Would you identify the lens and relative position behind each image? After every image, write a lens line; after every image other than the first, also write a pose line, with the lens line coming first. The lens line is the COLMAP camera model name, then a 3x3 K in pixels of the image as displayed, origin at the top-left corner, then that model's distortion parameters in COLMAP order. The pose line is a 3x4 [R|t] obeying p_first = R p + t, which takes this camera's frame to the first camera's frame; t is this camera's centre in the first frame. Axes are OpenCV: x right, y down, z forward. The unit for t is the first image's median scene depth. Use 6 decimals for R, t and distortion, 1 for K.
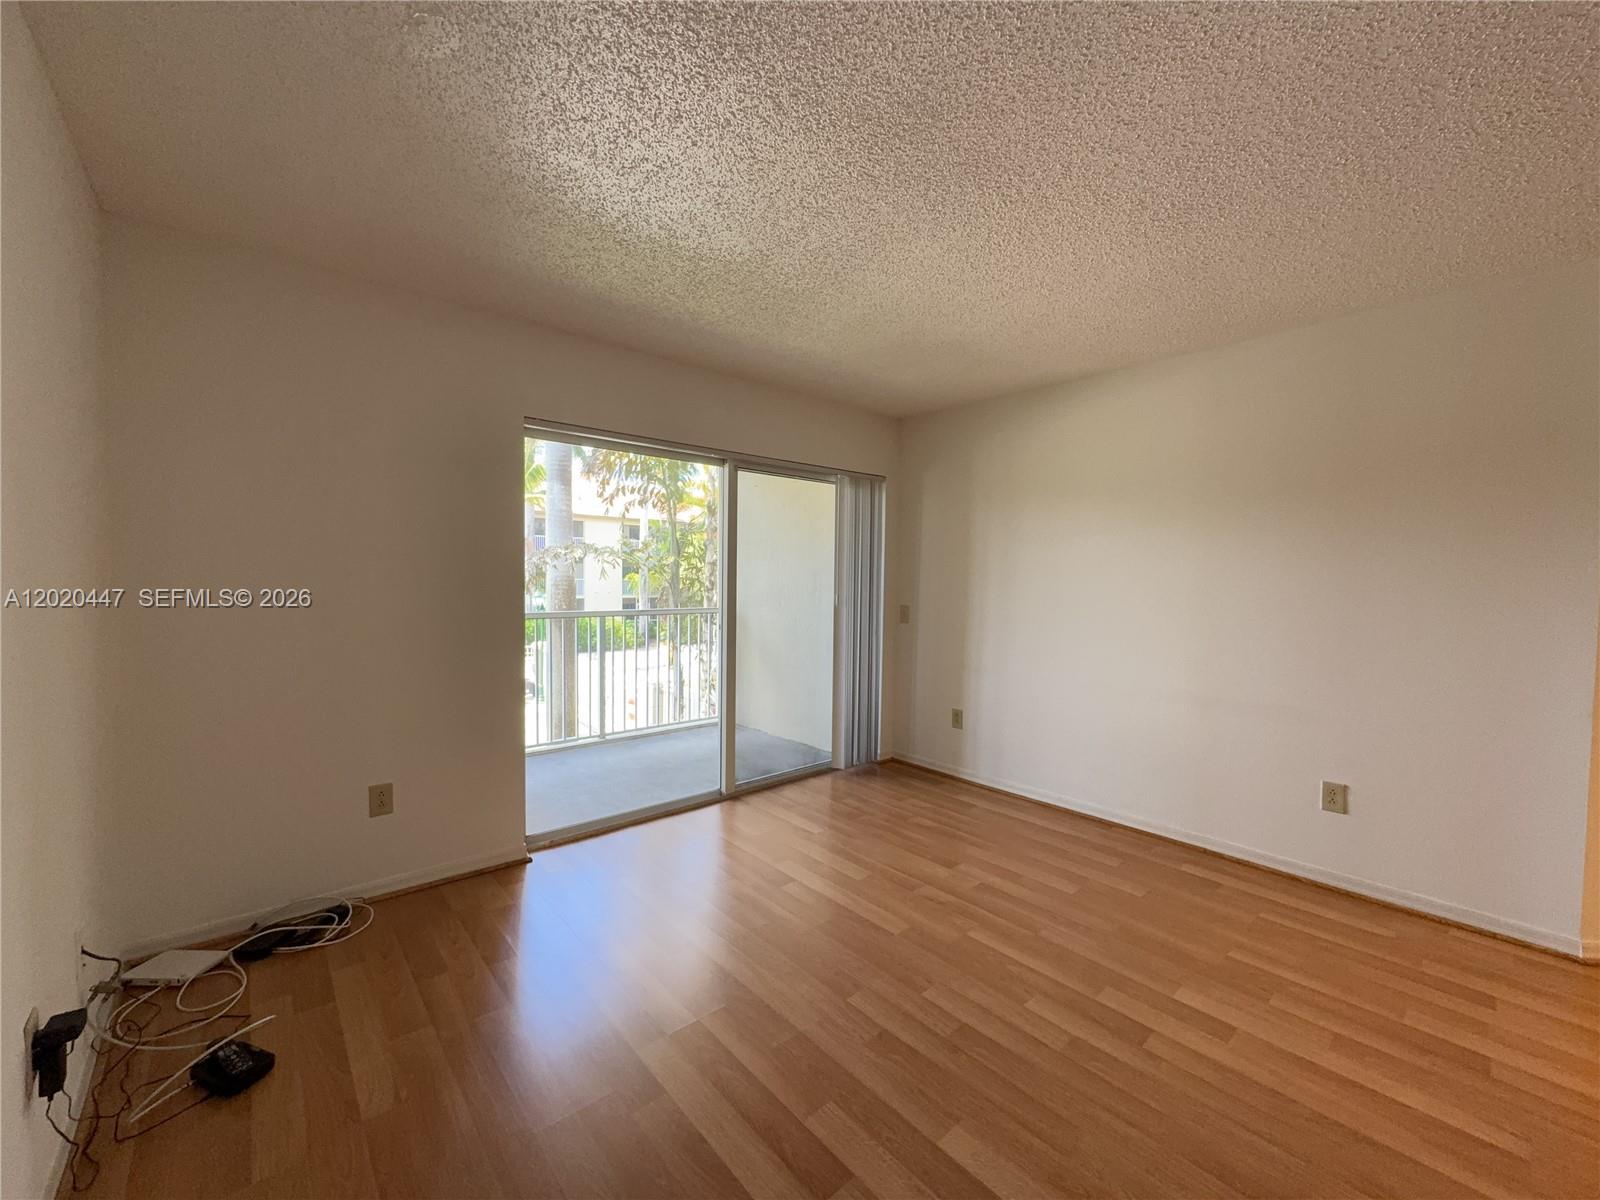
lens RADIAL K [[641.5, 0, 795.4], [0, 641.5, 594.0], [0, 0, 1]] dist [-0.000385, -0.000268]
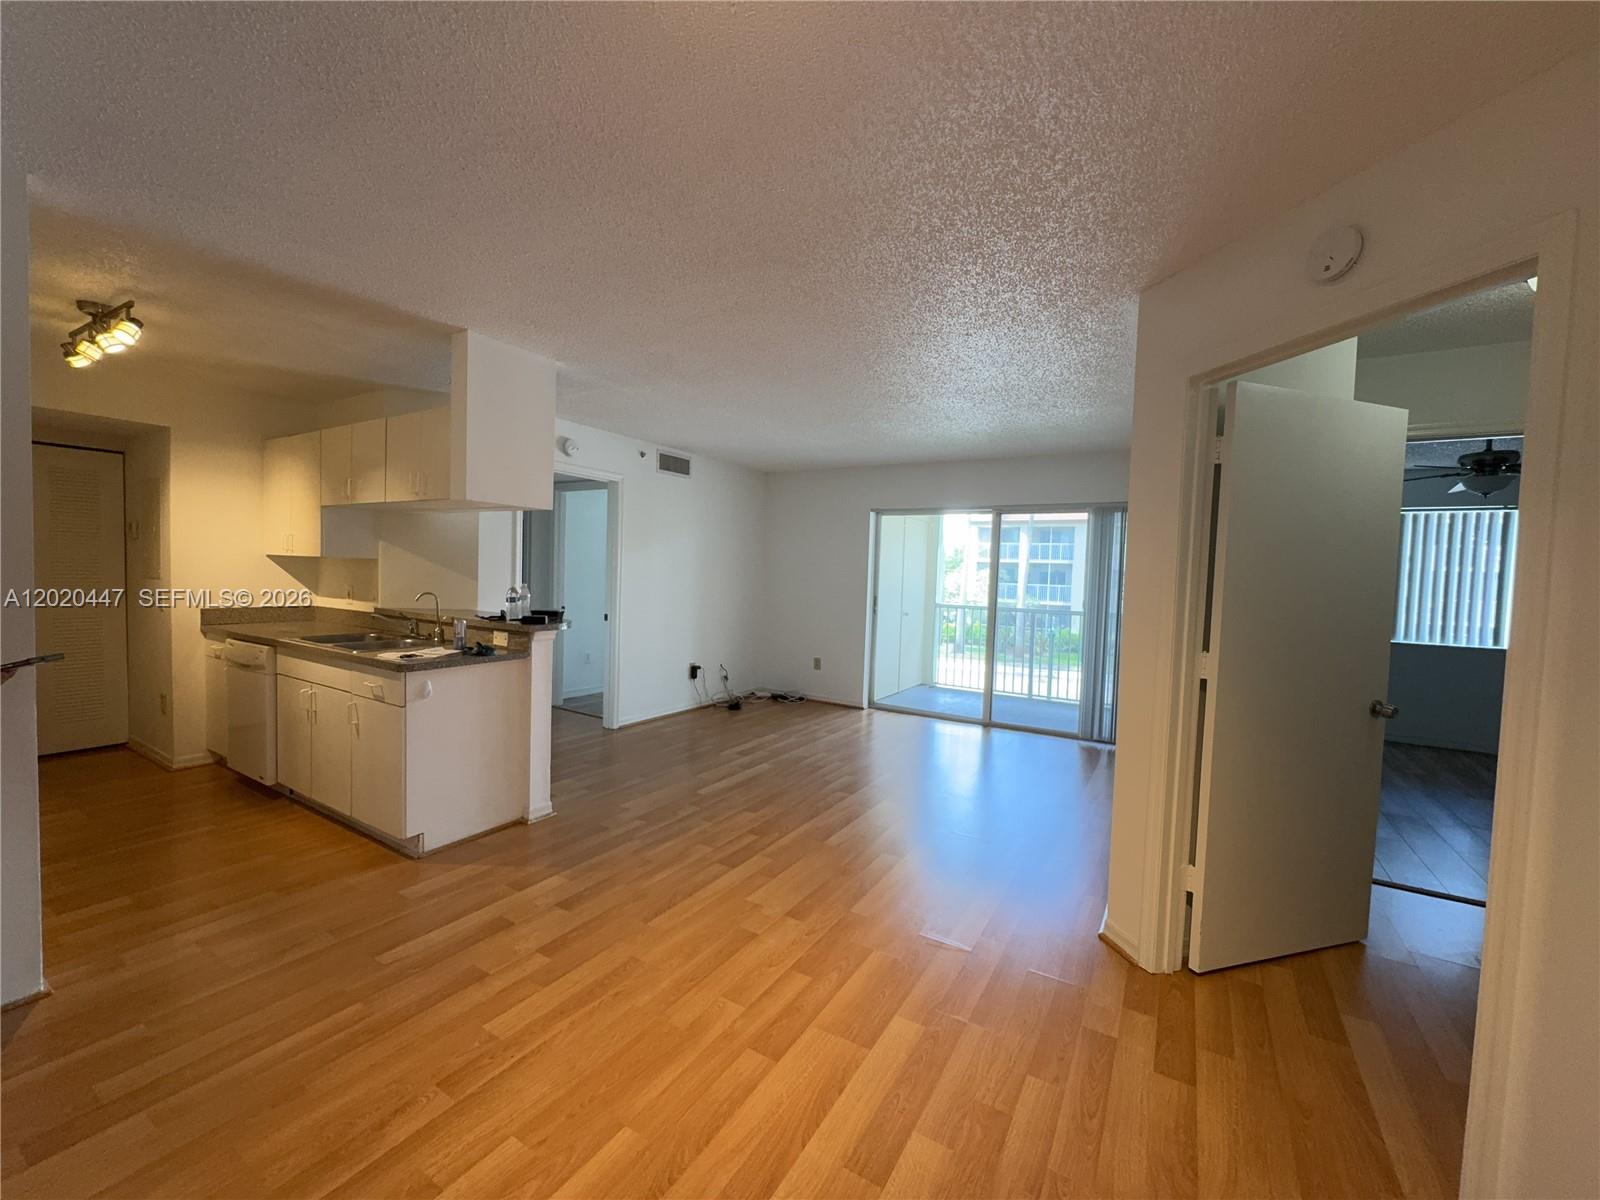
lens RADIAL K [[641.5, 0, 795.9], [0, 641.5, 596.9], [0, 0, 1]] dist [-0.000385, -0.000268]
pose [[0.307231, 0.045787, -0.950533, 1.118081], [-0.055706, 0.997994, 0.030068, -0.014447], [0.950003, 0.043712, 0.309165, 0.057823]]
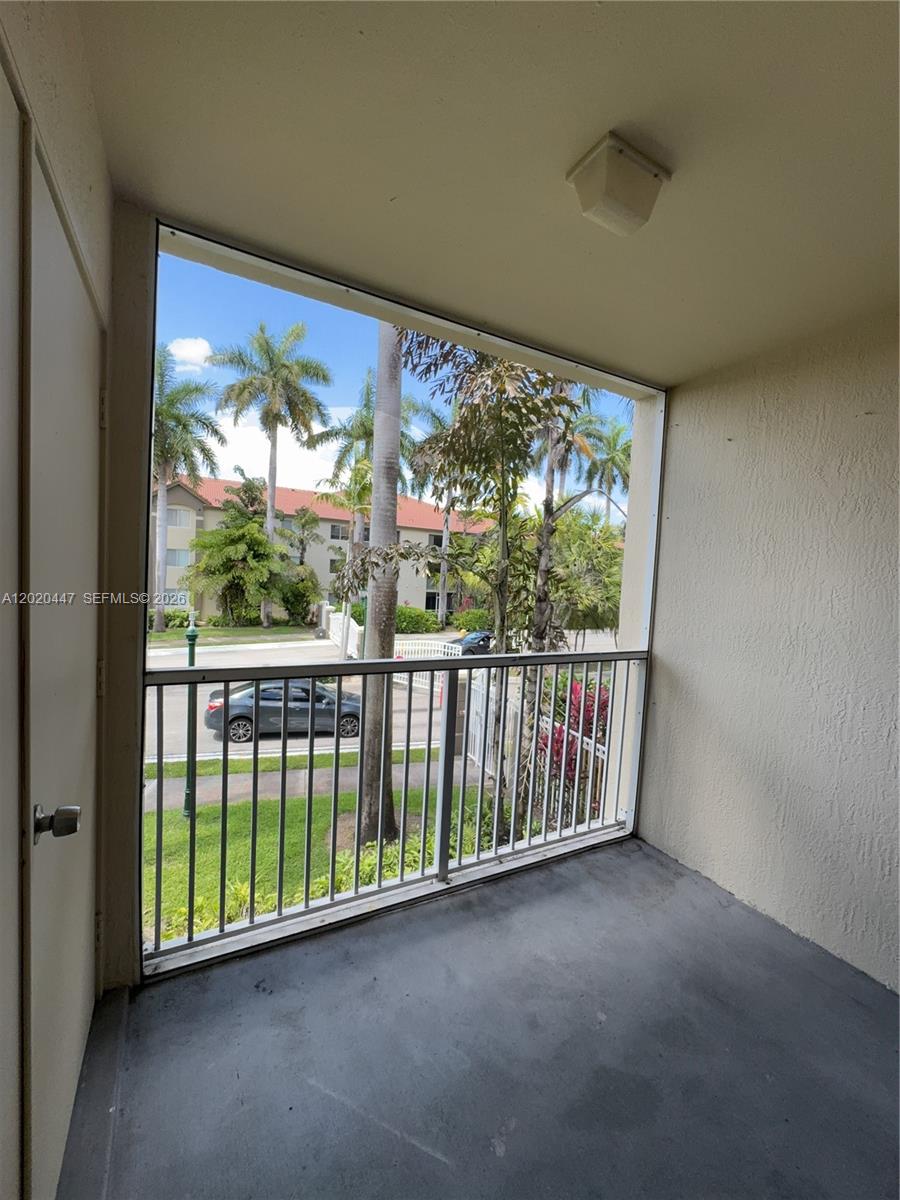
lens RADIAL K [[481.1, 0, 447.9], [0, 481.1, 604.6], [0, 0, 1]] dist [-0.000385, -0.000268]
pose [[0.976173, 0.055534, -0.209767, -0.282647], [-0.049473, 0.998195, 0.034037, -0.040445], [0.211279, -0.022848, 0.977159, 0.753557]]
